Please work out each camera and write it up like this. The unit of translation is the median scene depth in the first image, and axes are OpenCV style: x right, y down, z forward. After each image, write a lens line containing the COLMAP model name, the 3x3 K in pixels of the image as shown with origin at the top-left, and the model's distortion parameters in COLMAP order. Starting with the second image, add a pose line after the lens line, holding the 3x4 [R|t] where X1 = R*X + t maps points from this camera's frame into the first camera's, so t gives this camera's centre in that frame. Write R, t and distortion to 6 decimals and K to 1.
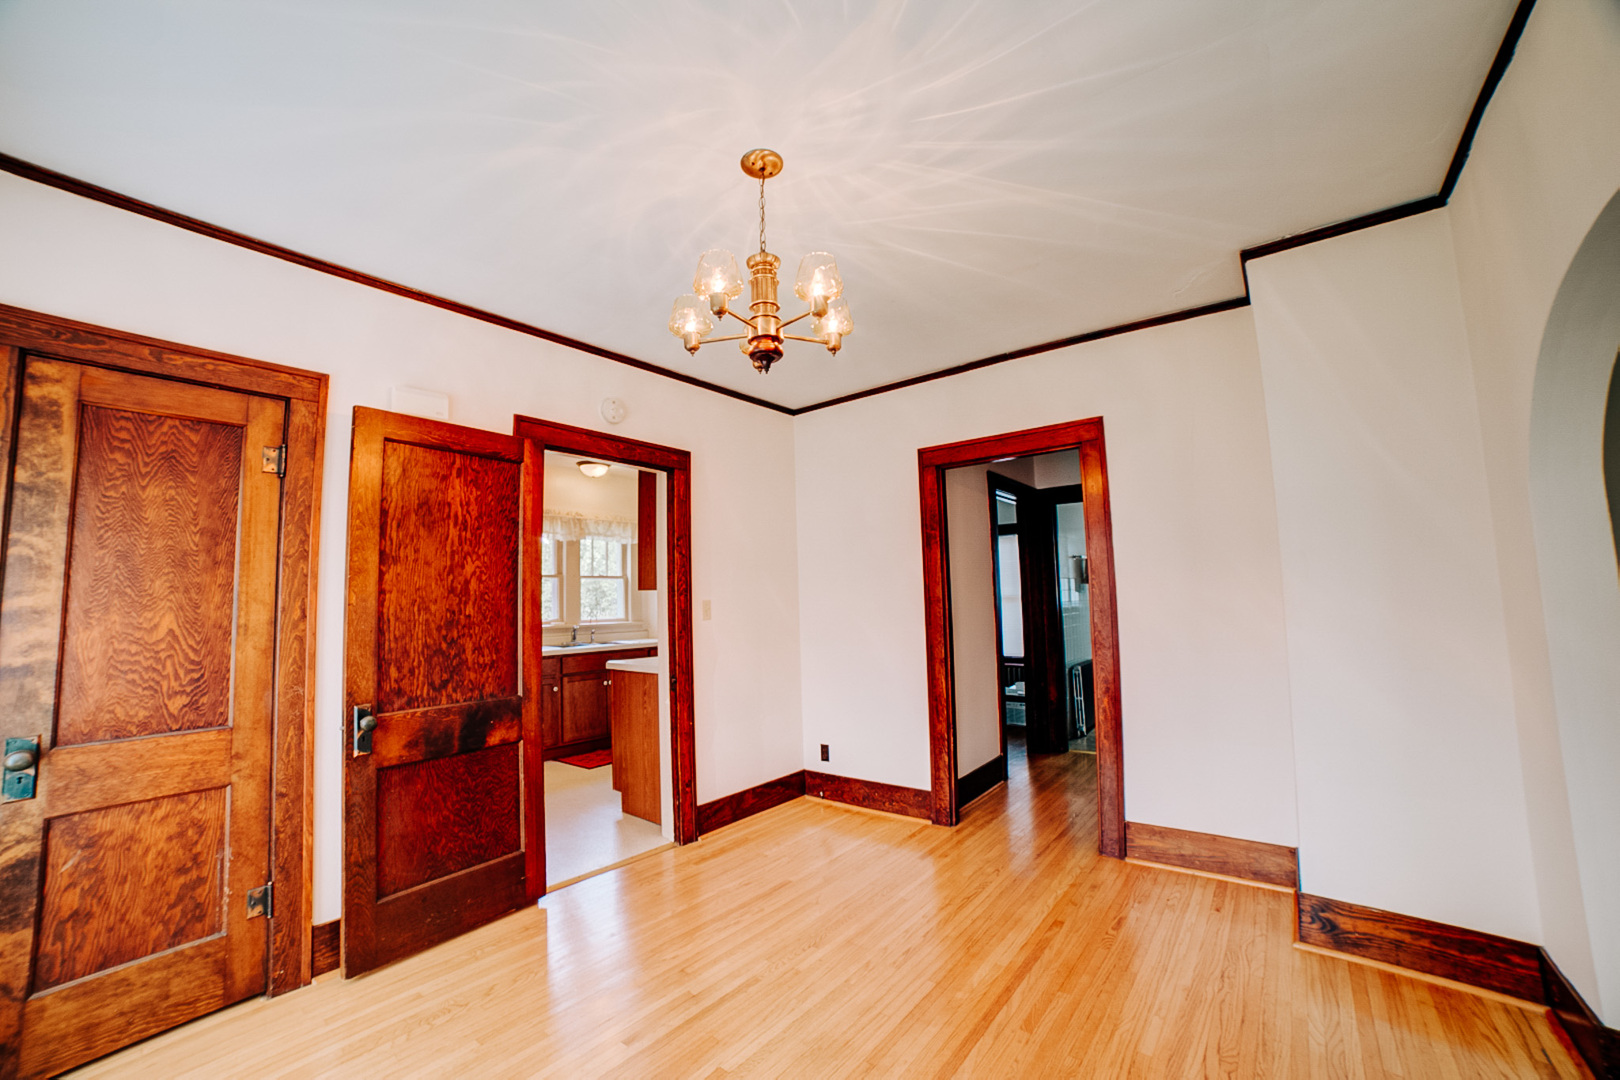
lens RADIAL K [[647.9, 0, 806.5], [0, 647.9, 542.1], [0, 0, 1]] dist [-0.094263, 0.032848]
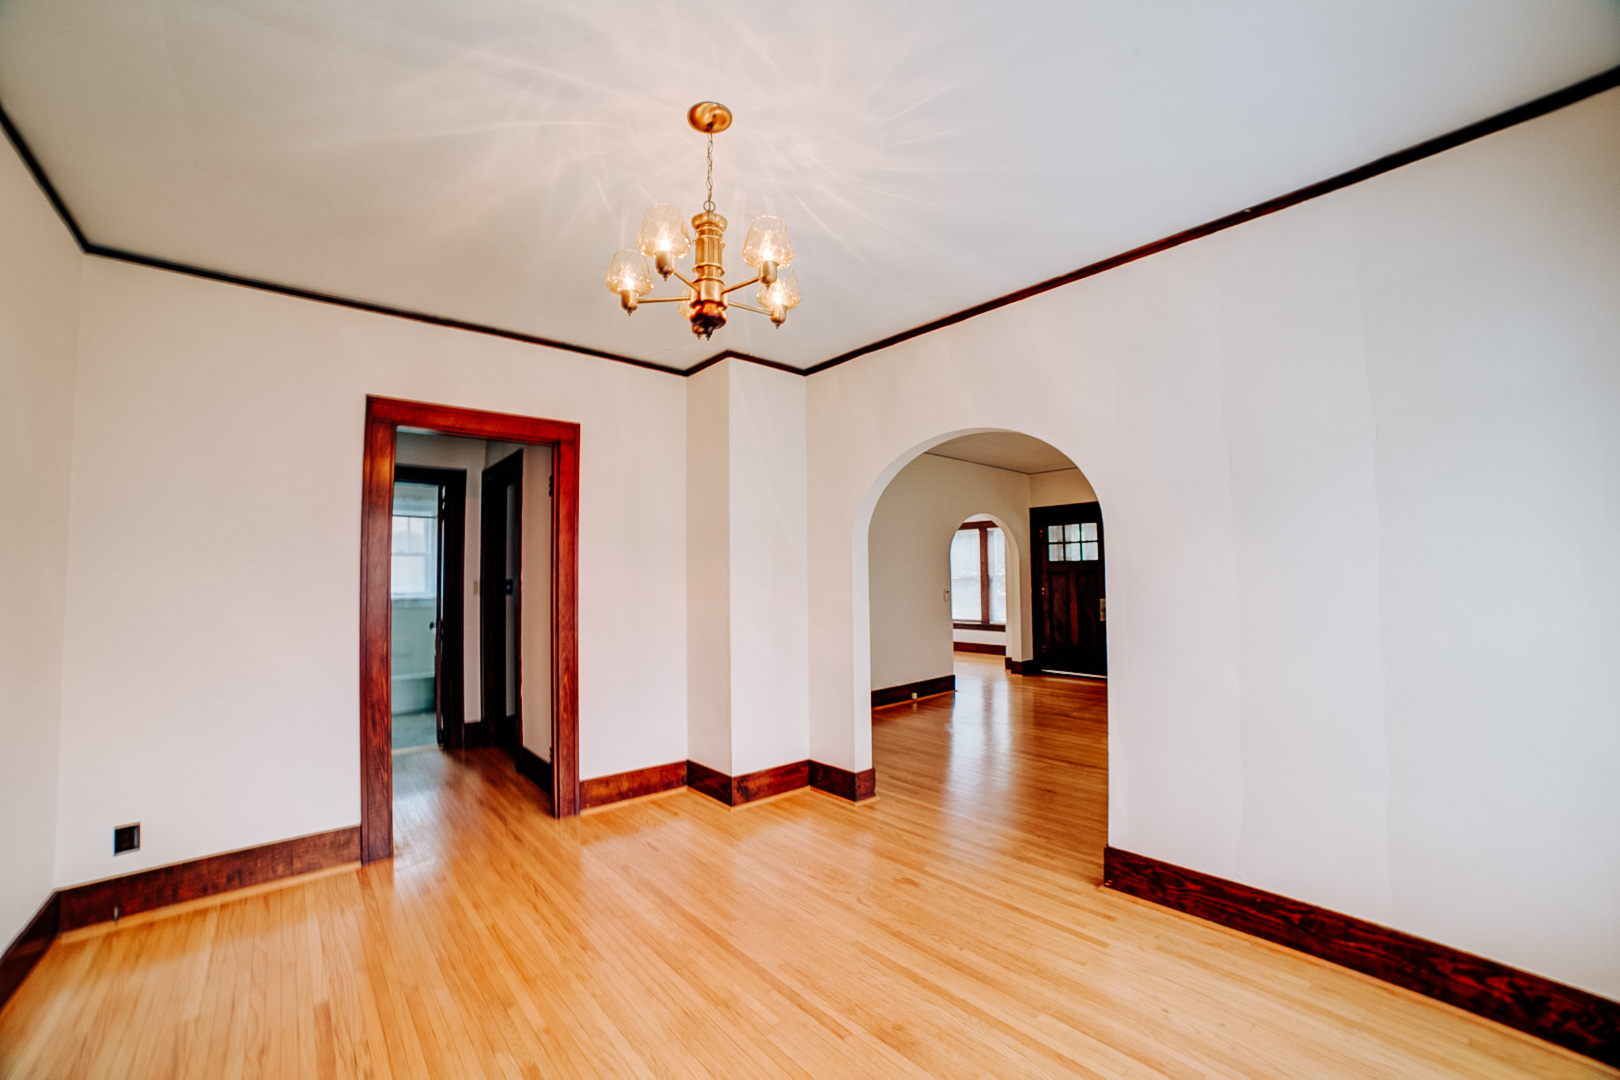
lens RADIAL K [[647.9, 0, 806.5], [0, 647.9, 542.1], [0, 0, 1]] dist [-0.094263, 0.032848]
pose [[0.180513, 0.078434, 0.980440, -0.722197], [-0.081644, 0.994570, -0.064532, 0.065414], [-0.980178, -0.068398, 0.185936, 0.502999]]
